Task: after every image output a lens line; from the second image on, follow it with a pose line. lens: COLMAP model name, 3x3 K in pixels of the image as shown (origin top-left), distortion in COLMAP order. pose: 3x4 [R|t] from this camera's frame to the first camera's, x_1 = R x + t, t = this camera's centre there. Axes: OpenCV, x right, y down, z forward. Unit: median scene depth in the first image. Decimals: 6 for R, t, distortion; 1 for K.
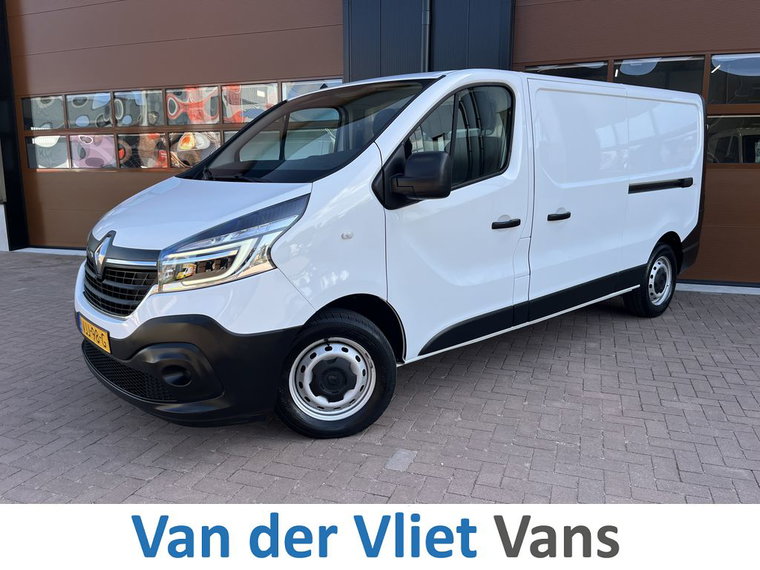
lens RADIAL K [[574.7, 0, 375.8], [0, 574.7, 282.0], [0, 0, 1]] dist [0.050757, -0.078609]
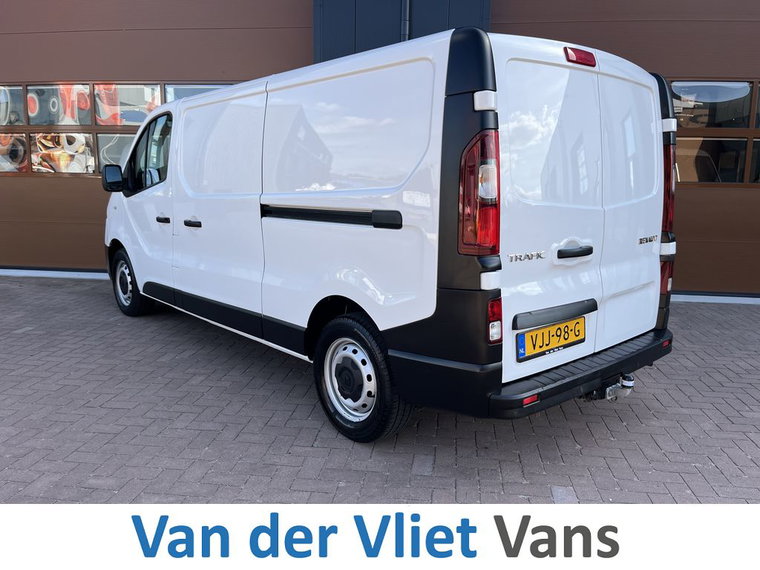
lens RADIAL K [[574.7, 0, 369.8], [0, 574.7, 283.0], [0, 0, 1]] dist [0.050757, -0.078609]
pose [[0.976917, -0.016239, 0.213002, -0.311893], [0.019822, 0.999695, -0.014699, -0.018781], [-0.212698, 0.018582, 0.976941, 0.112425]]
